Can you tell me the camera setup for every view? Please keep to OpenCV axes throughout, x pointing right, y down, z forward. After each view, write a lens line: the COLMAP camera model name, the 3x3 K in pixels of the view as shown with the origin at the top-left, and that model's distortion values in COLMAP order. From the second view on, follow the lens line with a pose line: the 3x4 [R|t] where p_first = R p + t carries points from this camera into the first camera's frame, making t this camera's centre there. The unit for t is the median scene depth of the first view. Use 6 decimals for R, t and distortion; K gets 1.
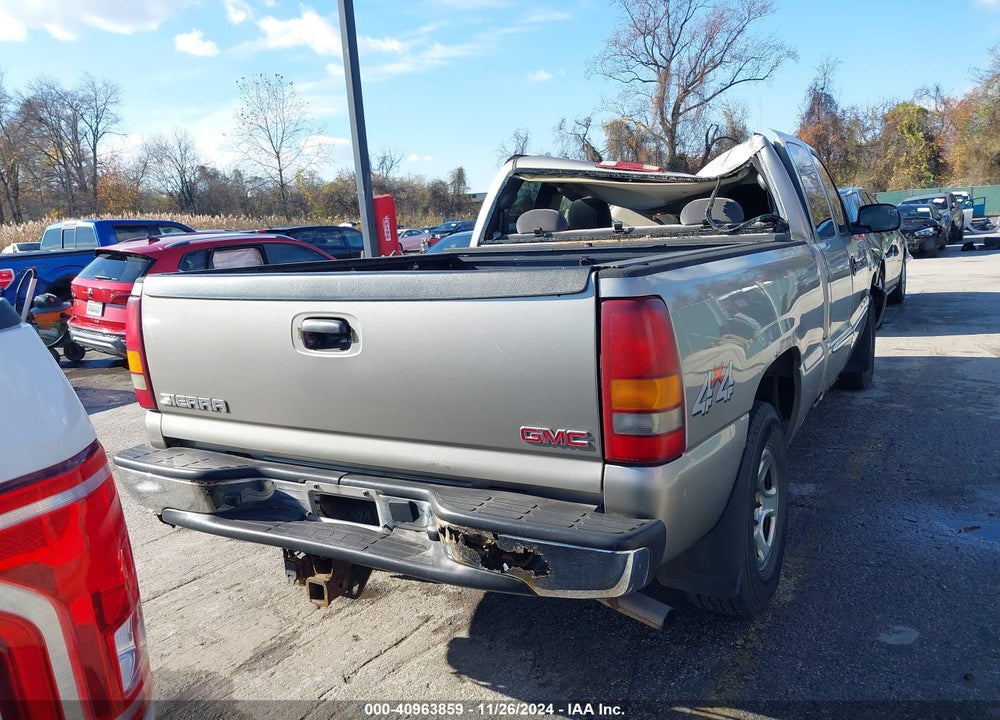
lens RADIAL K [[779.2, 0, 518.3], [0, 779.2, 384.8], [0, 0, 1]] dist [0.023937, -0.010759]
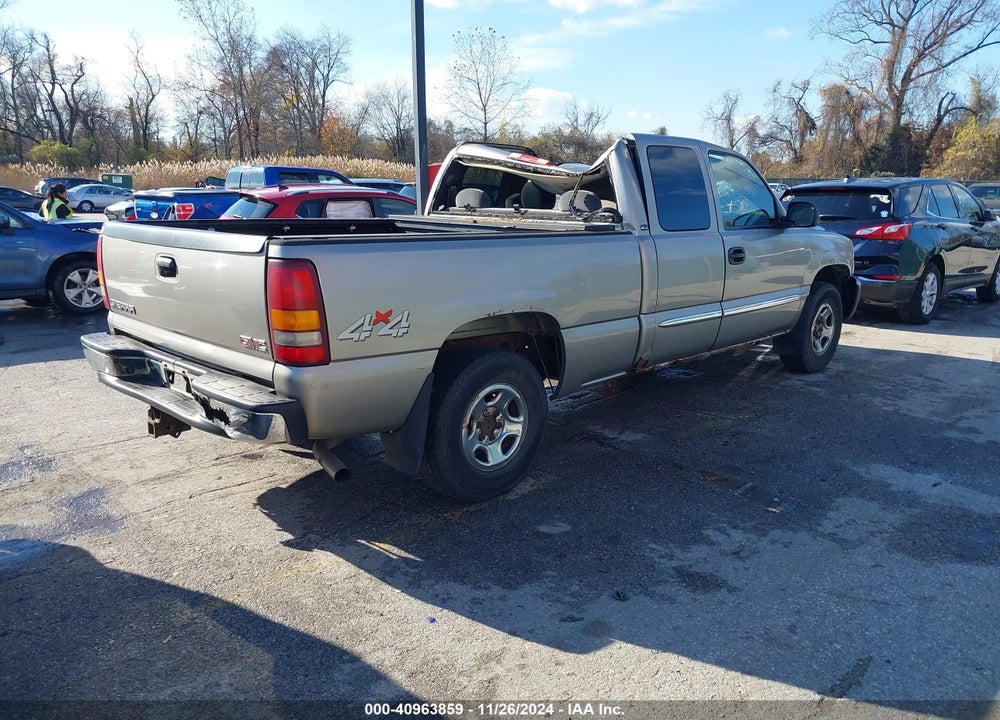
lens RADIAL K [[768.0, 0, 516.8], [0, 768.0, 385.9], [0, 0, 1]] dist [0.023126, -0.007267]
pose [[0.968500, 0.121927, -0.217123, 0.612109], [-0.110081, 0.991736, 0.065892, -0.006165], [0.223363, -0.039916, 0.973918, -0.276486]]
